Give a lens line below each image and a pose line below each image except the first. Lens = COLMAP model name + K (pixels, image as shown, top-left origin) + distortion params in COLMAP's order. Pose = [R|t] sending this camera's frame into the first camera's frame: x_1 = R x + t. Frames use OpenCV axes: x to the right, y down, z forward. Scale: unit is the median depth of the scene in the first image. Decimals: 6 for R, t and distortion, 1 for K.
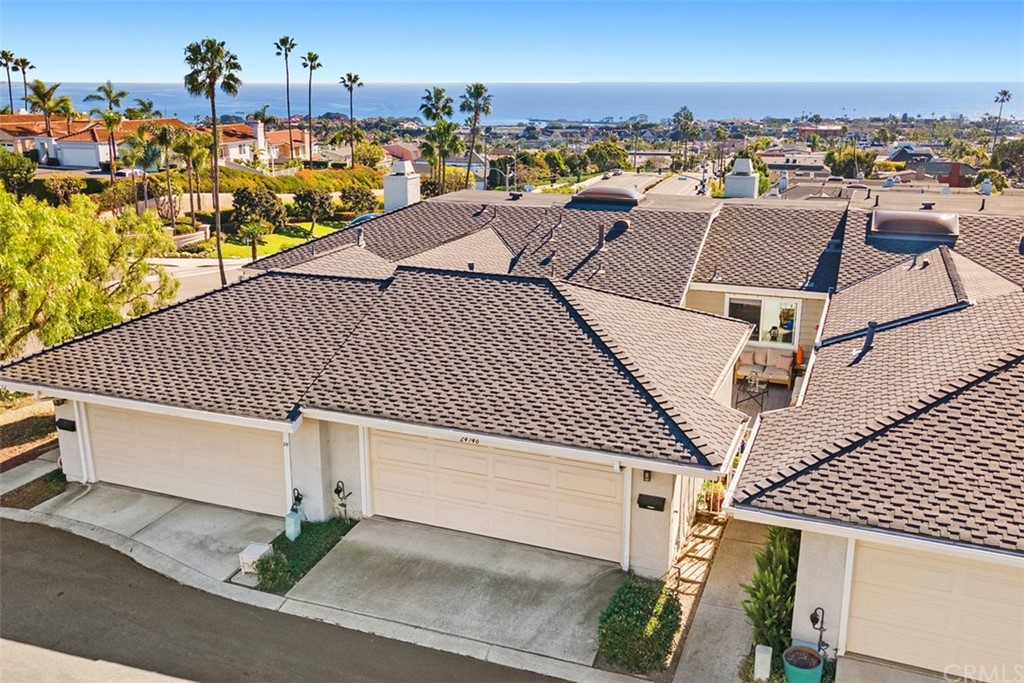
lens RADIAL K [[896.3, 0, 512.0], [0, 896.3, 341.5], [0, 0, 1]] dist [0.014371, 0.005664]
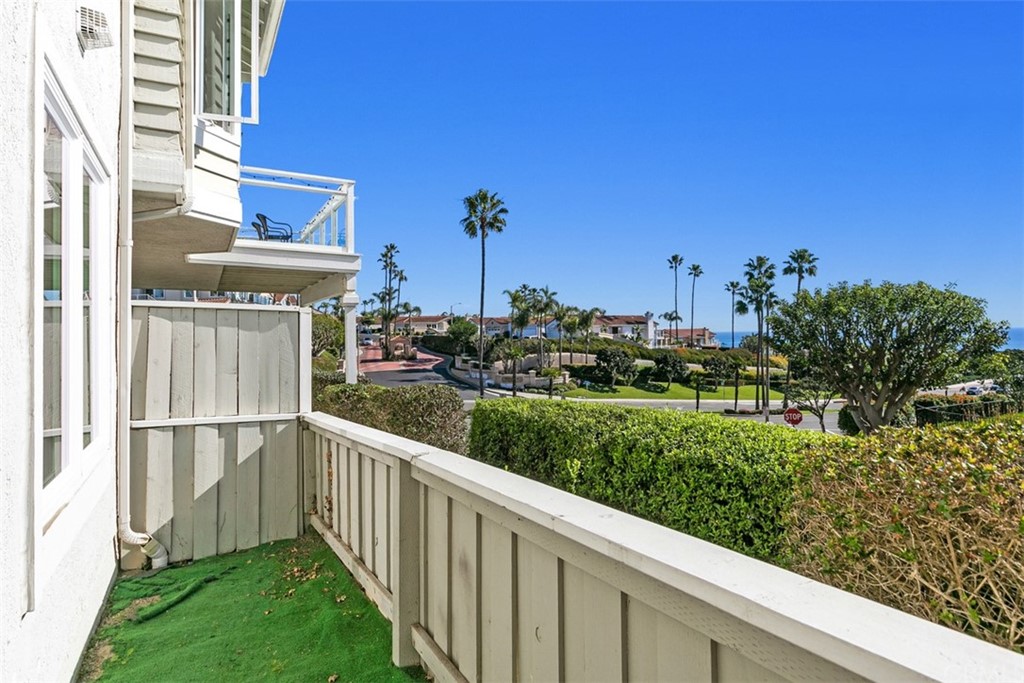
lens RADIAL K [[536.2, 0, 509.5], [0, 536.2, 325.1], [0, 0, 1]] dist [0.001096, -0.000182]
pose [[0.781687, -0.030461, -0.622926, 0.070931], [-0.148720, 0.960889, -0.233610, -0.000828], [0.605679, 0.275252, 0.746585, 0.287981]]
